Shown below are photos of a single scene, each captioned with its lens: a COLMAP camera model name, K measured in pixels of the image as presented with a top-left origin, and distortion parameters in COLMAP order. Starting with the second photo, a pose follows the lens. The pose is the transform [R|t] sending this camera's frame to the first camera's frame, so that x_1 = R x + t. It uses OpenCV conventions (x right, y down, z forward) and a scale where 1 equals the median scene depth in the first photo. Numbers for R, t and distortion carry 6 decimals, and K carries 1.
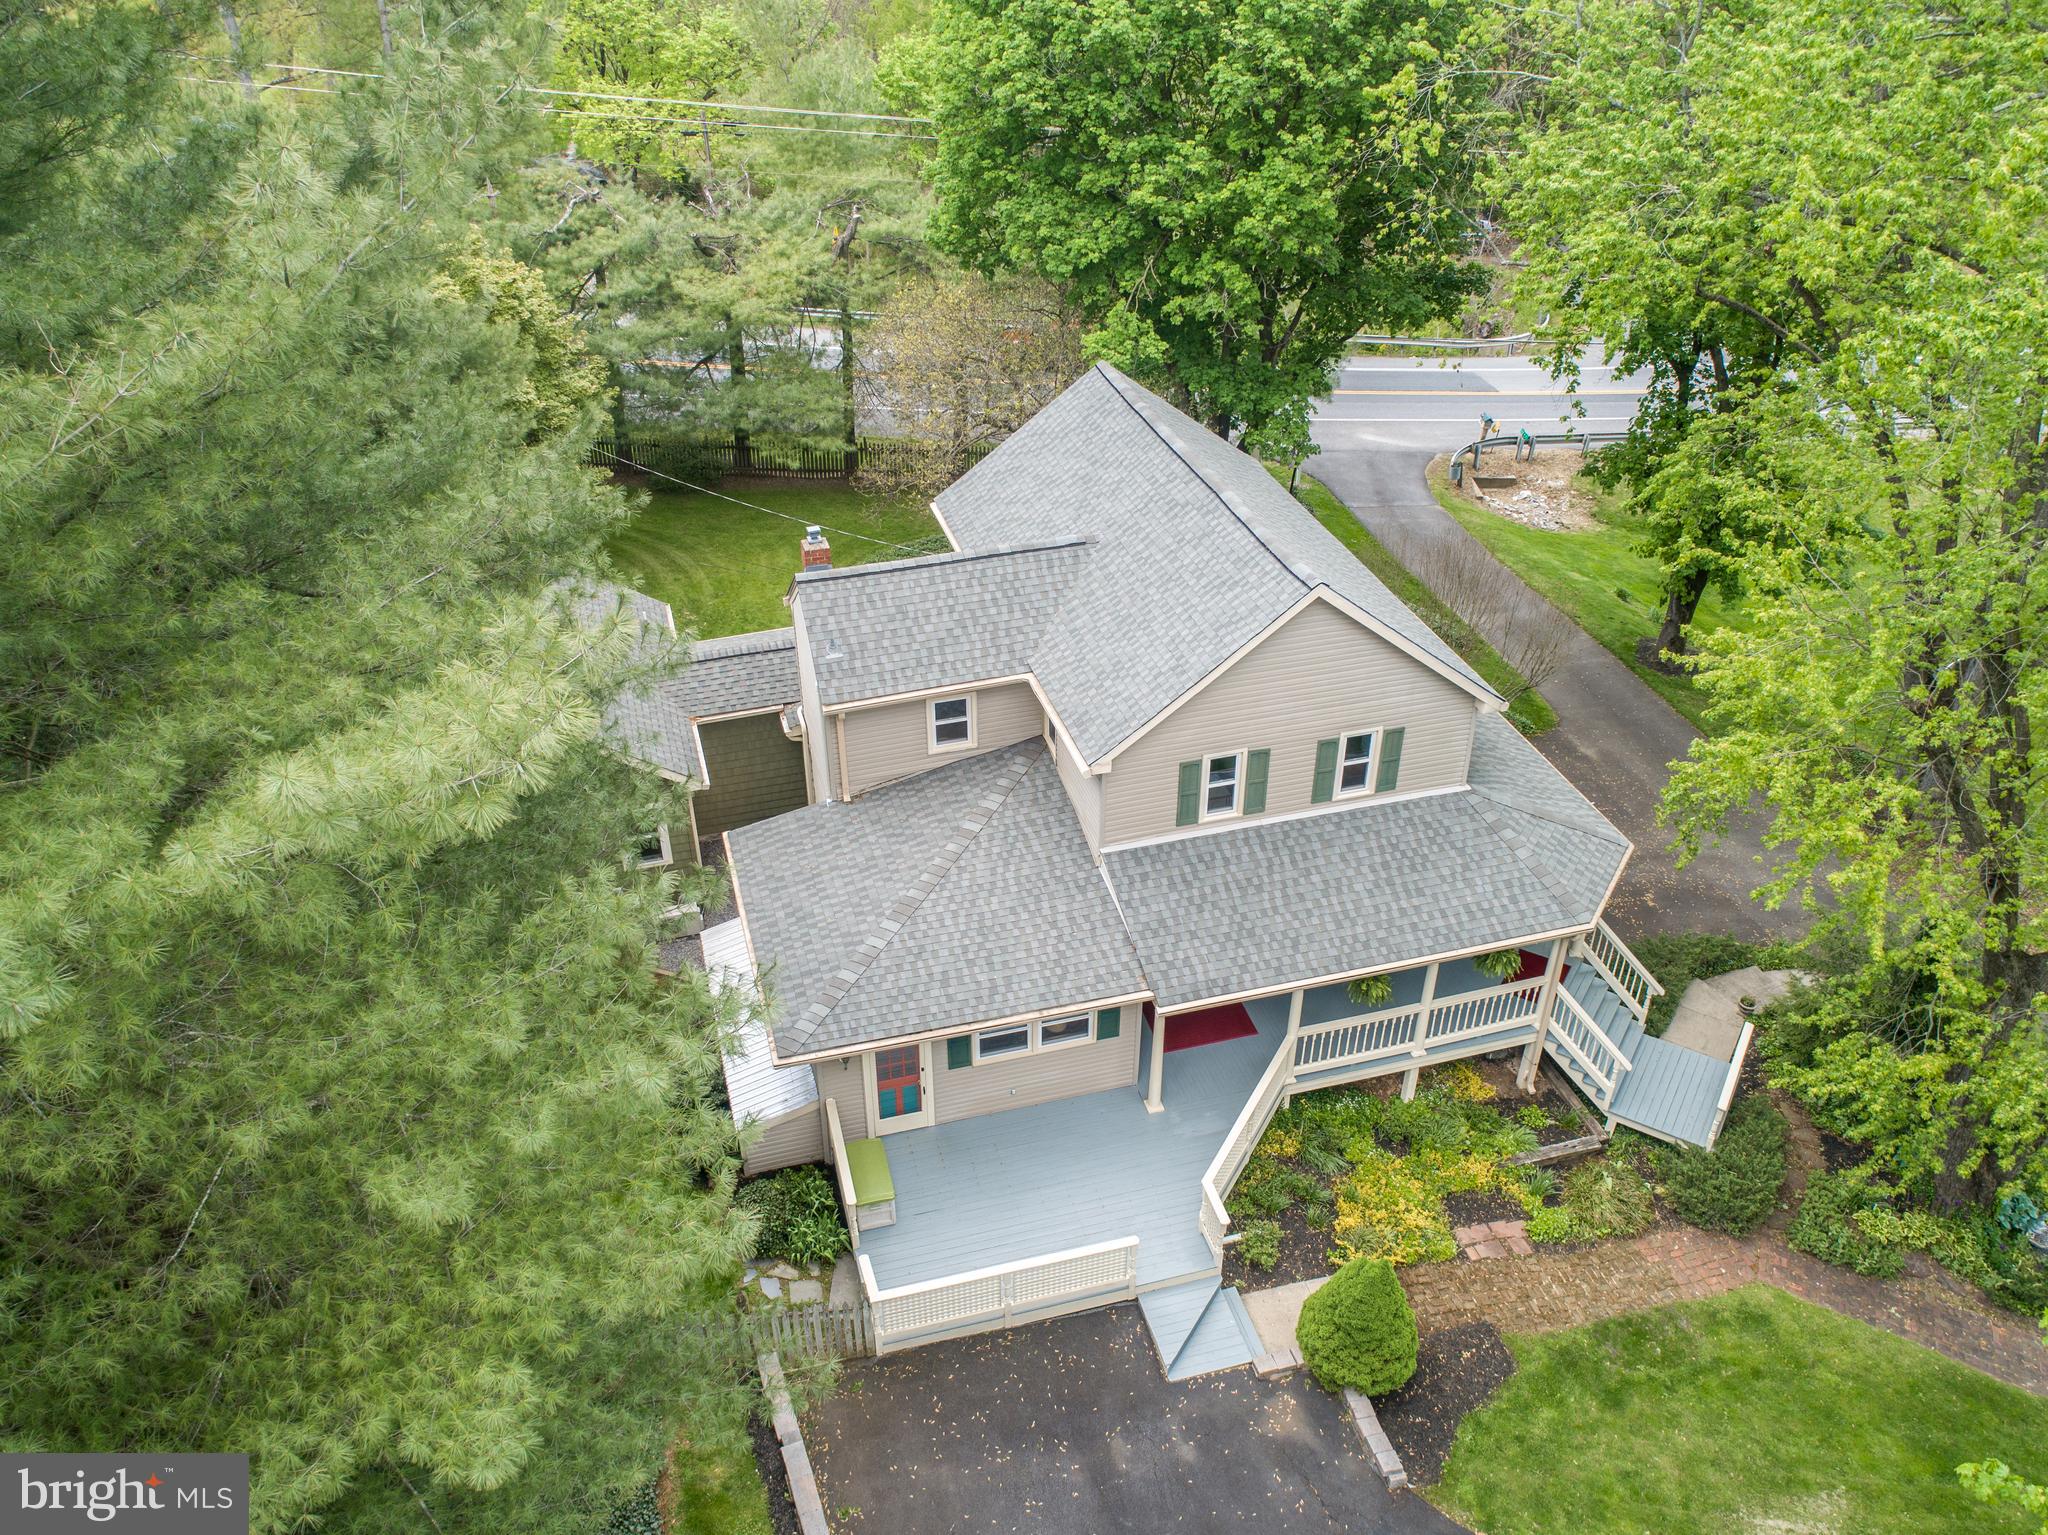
lens RADIAL K [[1540.0, 0, 1024.0], [0, 1540.0, 767.5], [0, 0, 1]] dist [-0.024924, 0.005401]
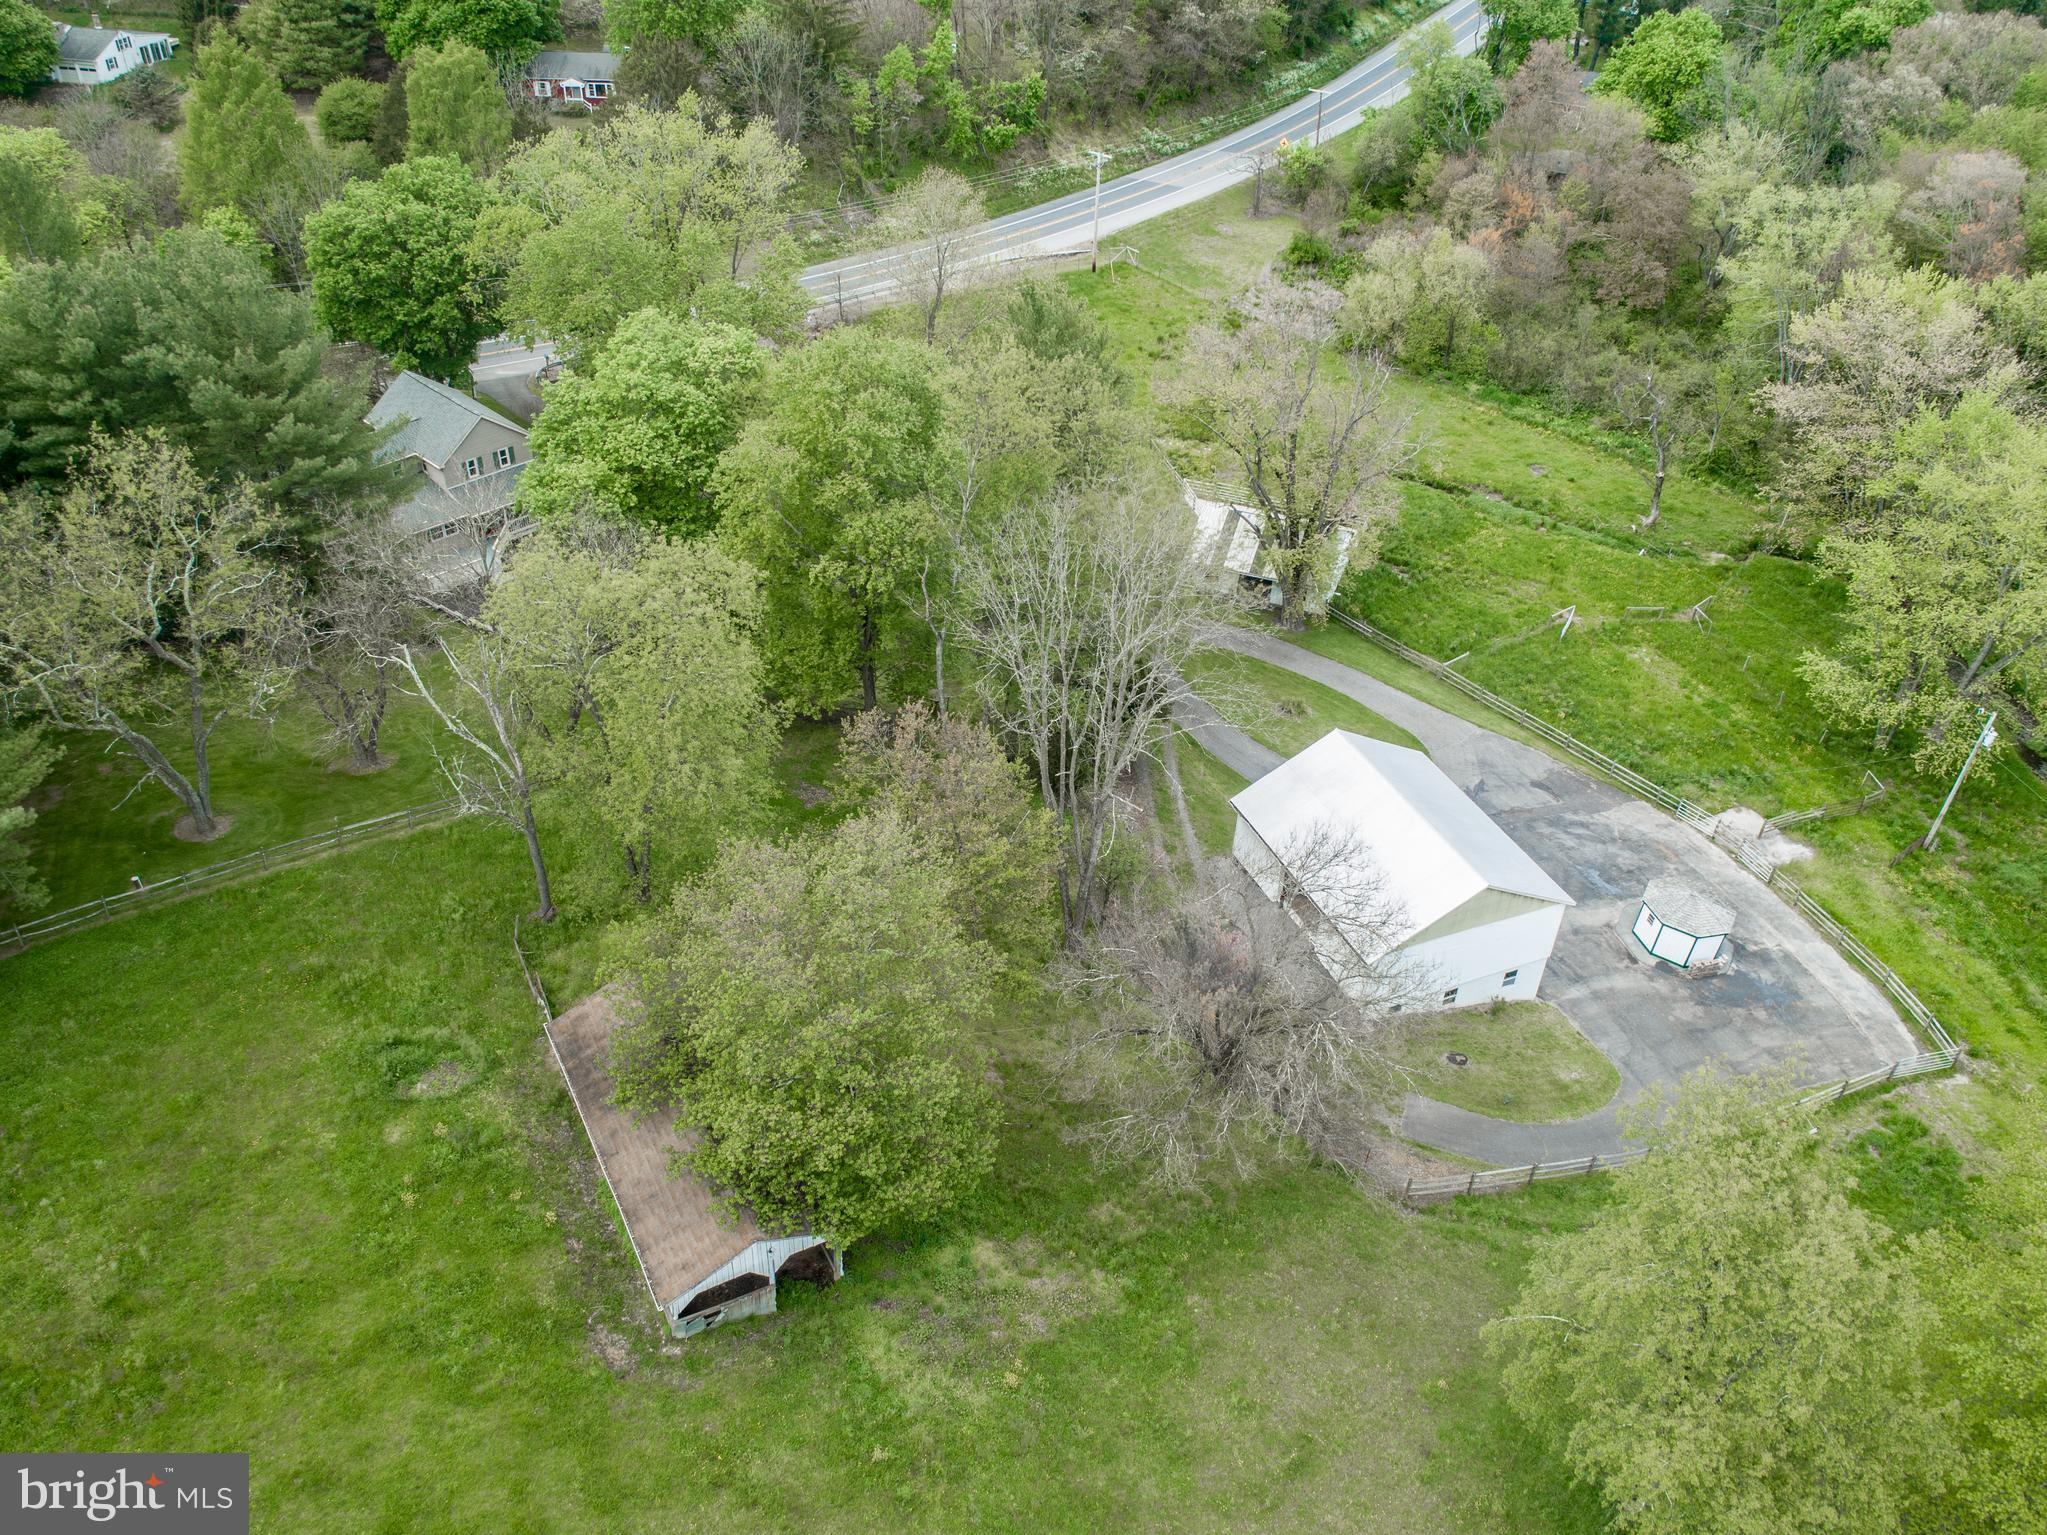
lens RADIAL K [[1539.2, 0, 1023.5], [0, 1539.2, 767.5], [0, 0, 1]] dist [-0.024924, 0.005401]
pose [[0.865083, -0.281909, 0.414919, -0.523034], [0.256290, 0.959430, 0.117517, 0.674435], [-0.431215, 0.004678, 0.902237, -3.334249]]
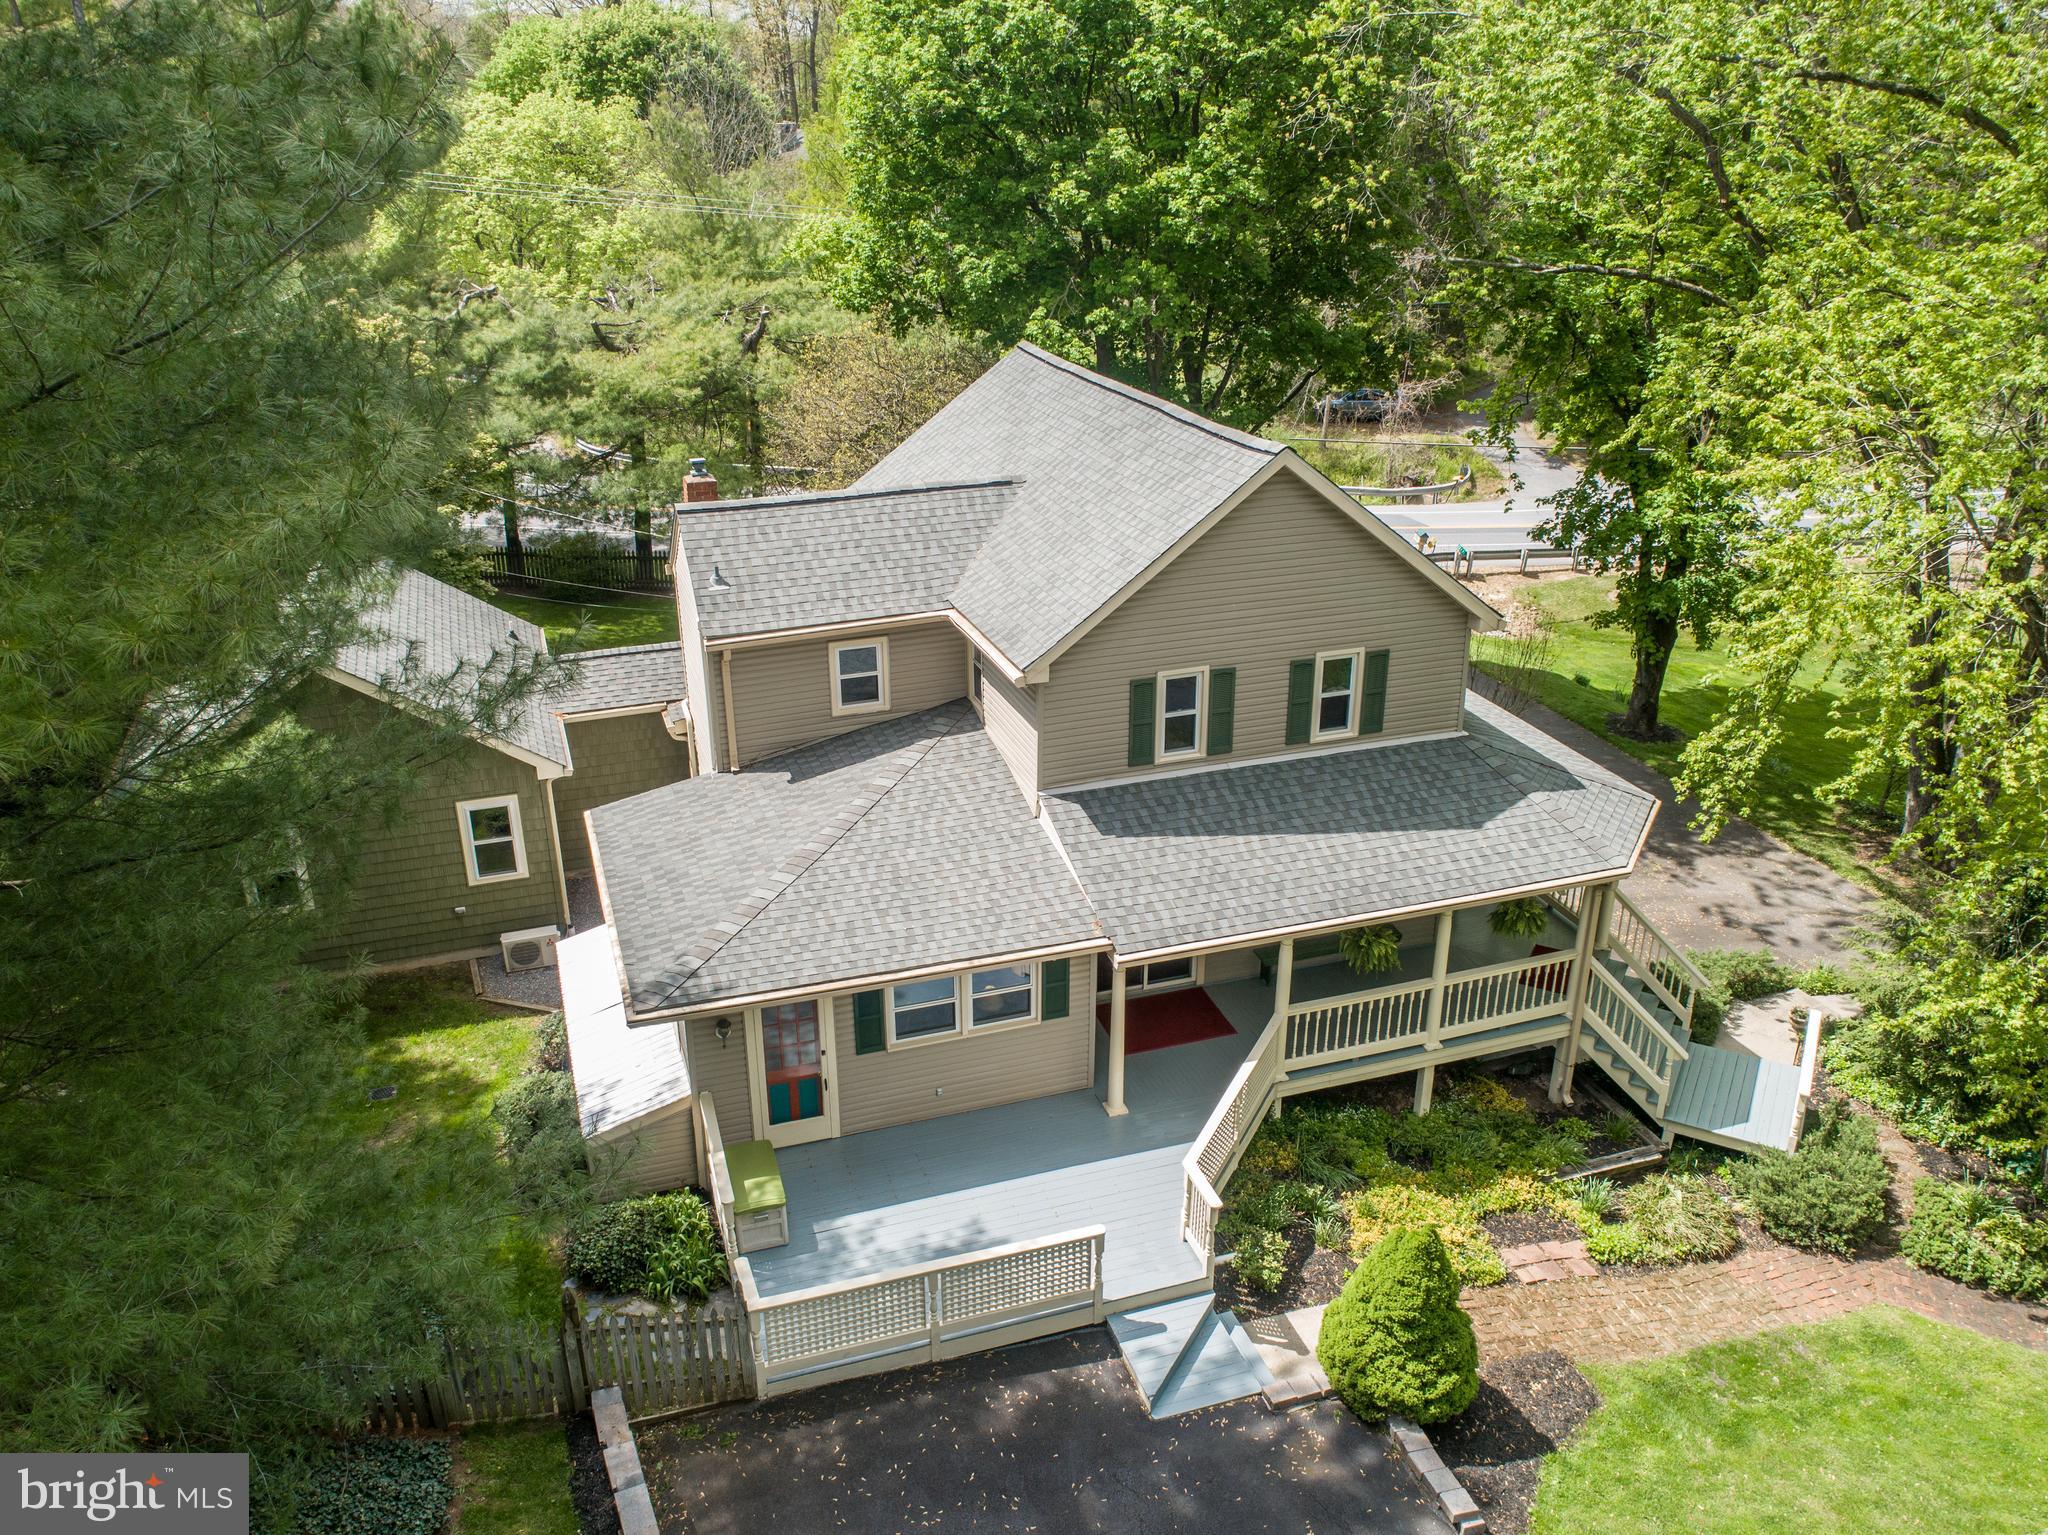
lens RADIAL K [[1540.0, 0, 1024.0], [0, 1540.0, 767.5], [0, 0, 1]] dist [-0.024924, 0.005401]
pose [[0.998659, -0.020750, 0.047426, 0.002574], [0.029094, 0.982743, -0.182676, 0.188347], [-0.042817, 0.183810, 0.982029, 0.180195]]
